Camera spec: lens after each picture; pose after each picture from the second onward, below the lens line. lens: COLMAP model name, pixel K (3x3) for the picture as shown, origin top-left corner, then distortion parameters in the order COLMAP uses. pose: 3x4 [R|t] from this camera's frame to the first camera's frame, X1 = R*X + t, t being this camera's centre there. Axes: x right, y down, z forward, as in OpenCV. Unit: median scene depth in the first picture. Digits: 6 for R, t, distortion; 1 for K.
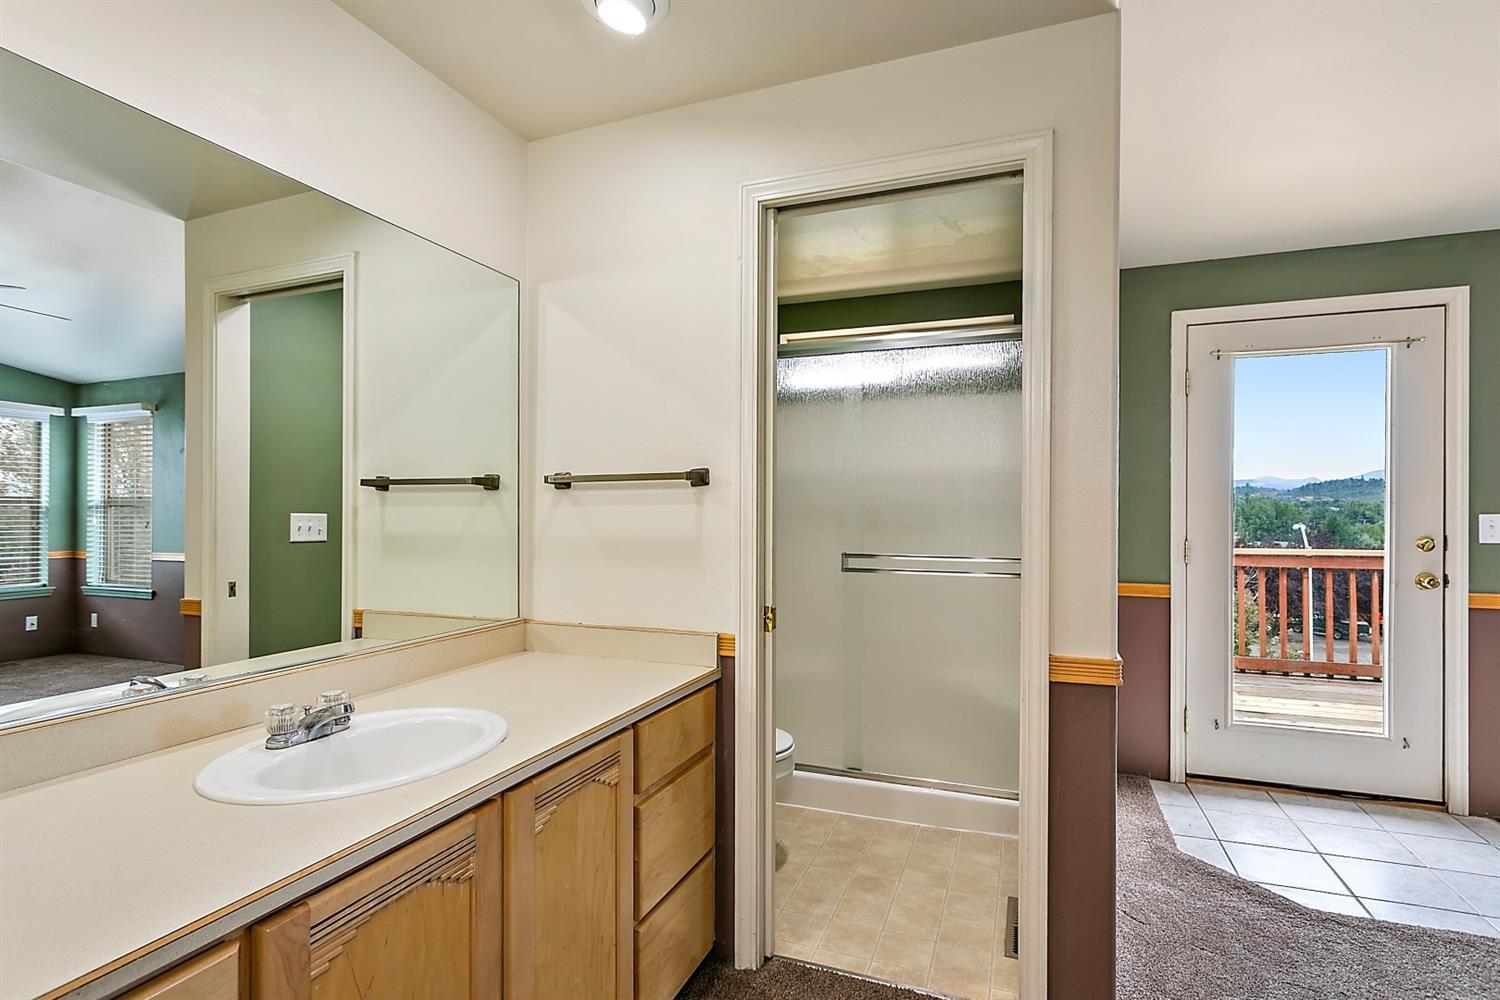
lens RADIAL K [[729.8, 0, 751.7], [0, 729.8, 511.6], [0, 0, 1]] dist [-0.001362, 0.000390]
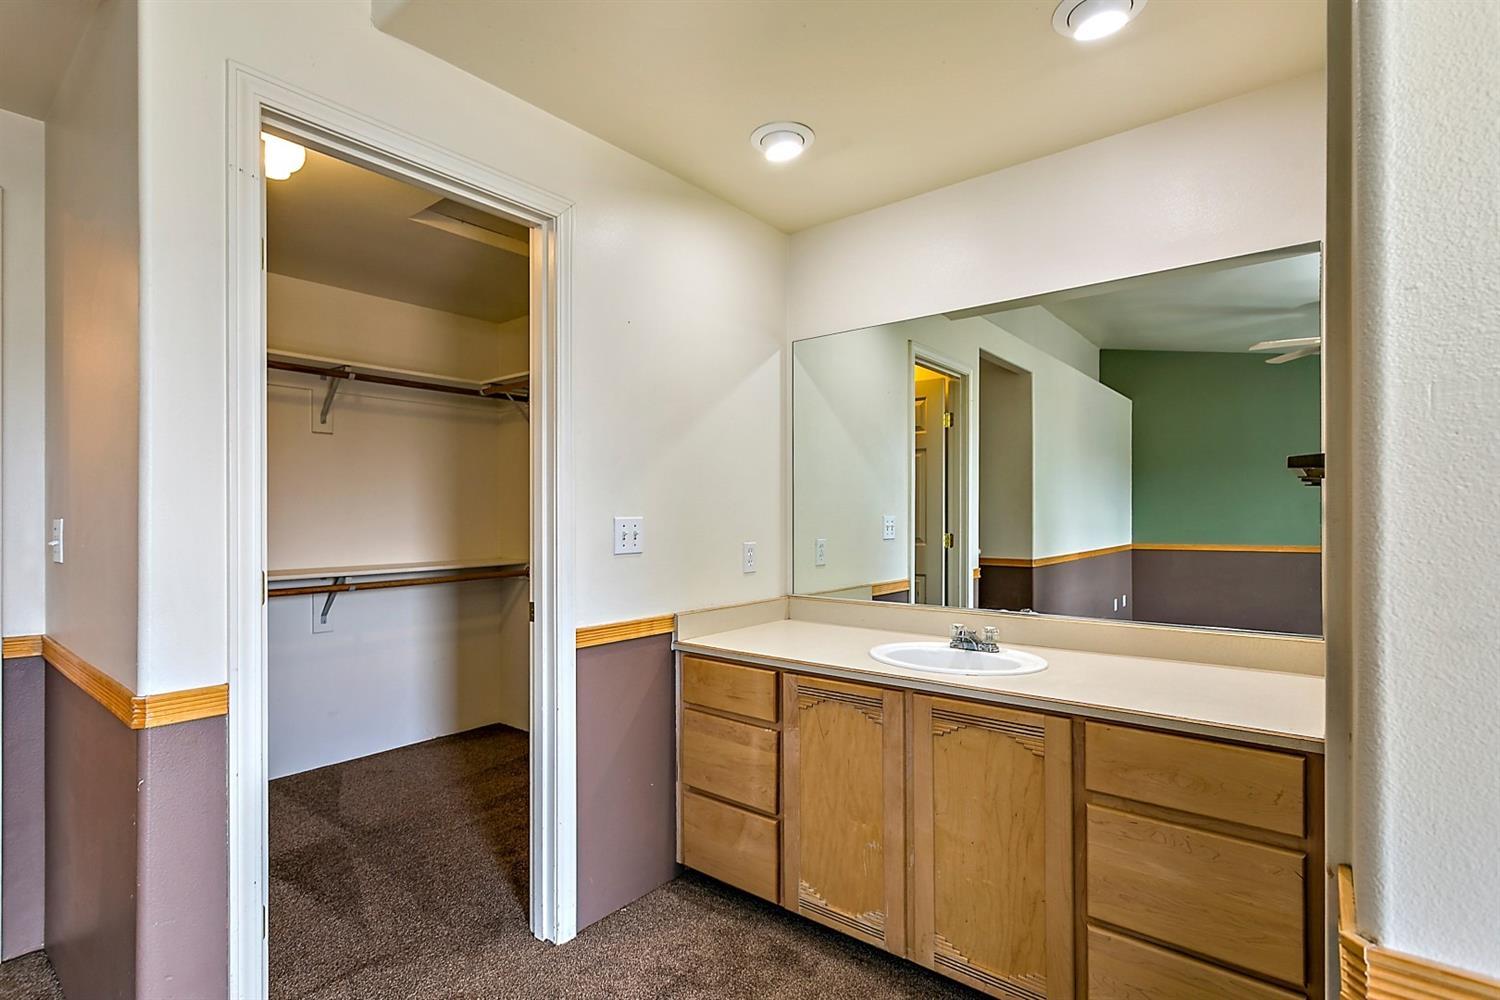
lens RADIAL K [[725.3, 0, 746.7], [0, 725.3, 515.3], [0, 0, 1]] dist [-0.001146, 0.000024]
pose [[-0.294243, 0.002372, -0.955728, 0.488758], [0.001205, 0.999997, 0.002111, 0.004176], [0.955730, -0.000531, -0.294245, 0.445145]]
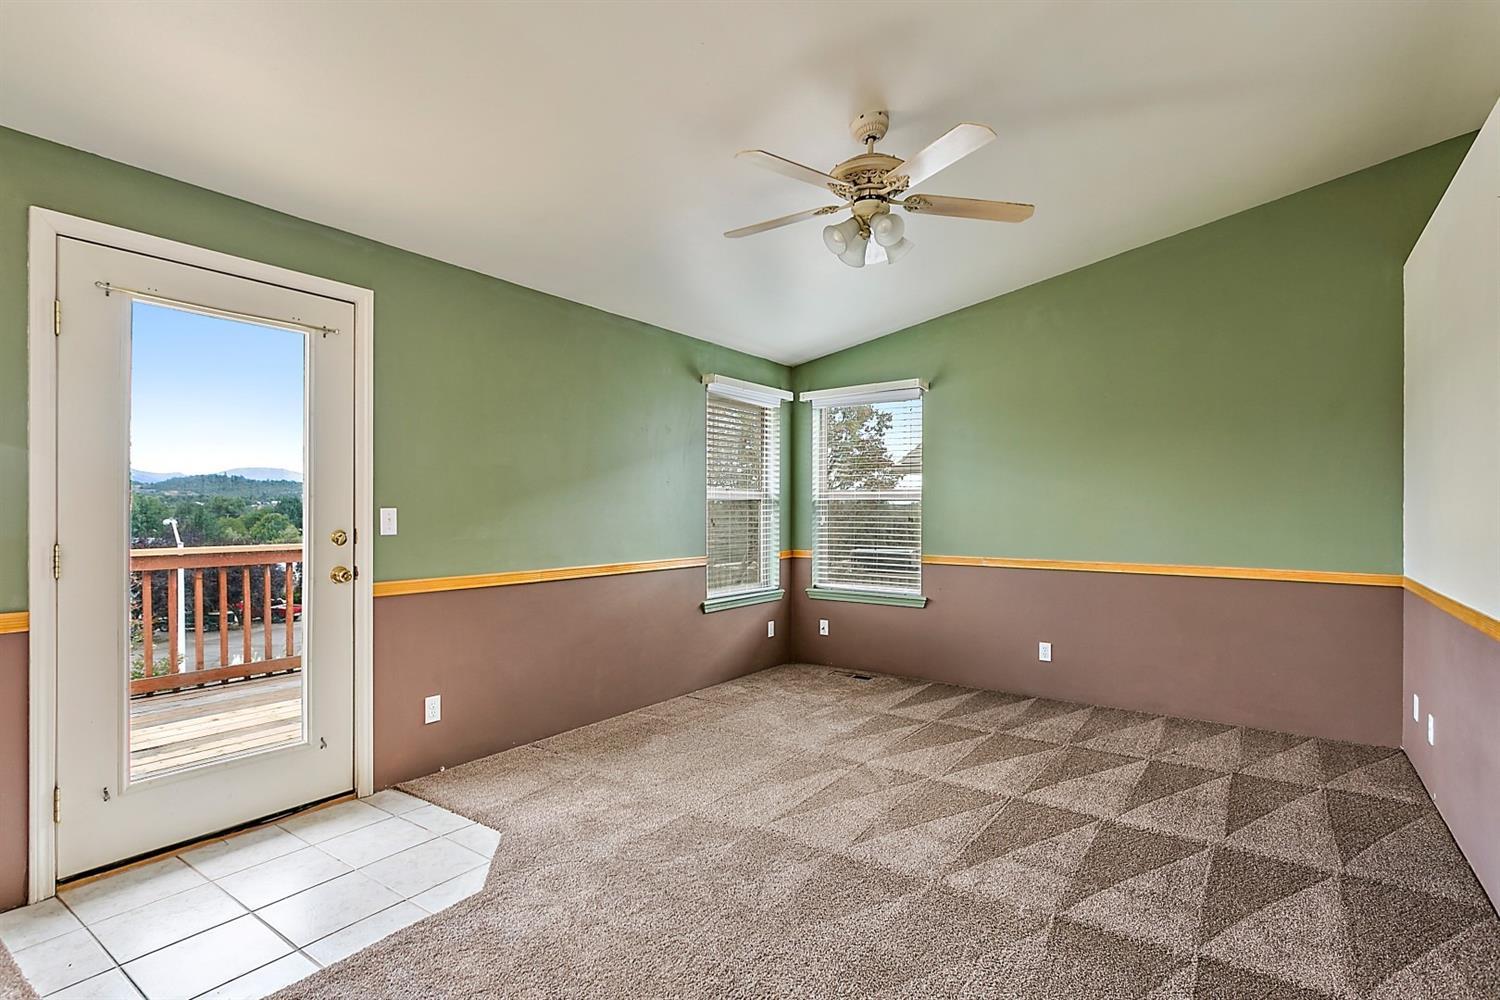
lens RADIAL K [[729.8, 0, 751.7], [0, 729.8, 511.6], [0, 0, 1]] dist [-0.001362, 0.000390]
pose [[0.246593, -0.004715, 0.969108, 0.092673], [-0.002408, 0.999982, 0.005478, 0.001733], [-0.969116, -0.003684, 0.246577, 0.200072]]
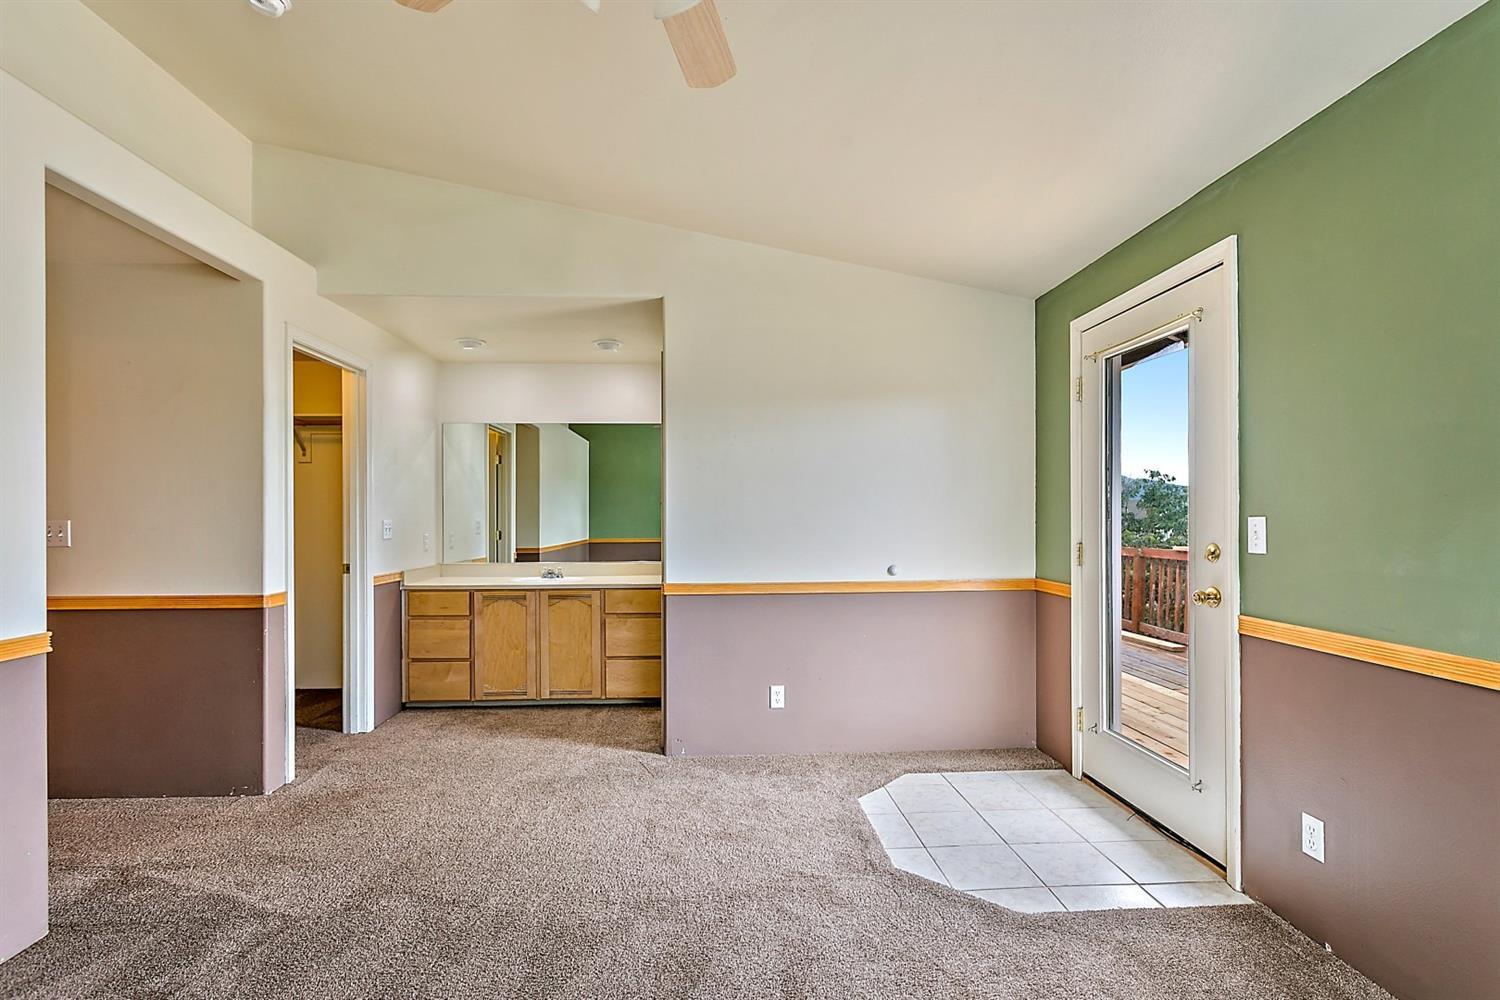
lens RADIAL K [[725.3, 0, 746.7], [0, 725.3, 515.3], [0, 0, 1]] dist [-0.001146, 0.000024]
pose [[0.415252, -0.003664, -0.909699, 1.415603], [0.001215, 0.999993, -0.003473, 0.004110], [0.909706, 0.000337, 0.415253, 0.164704]]
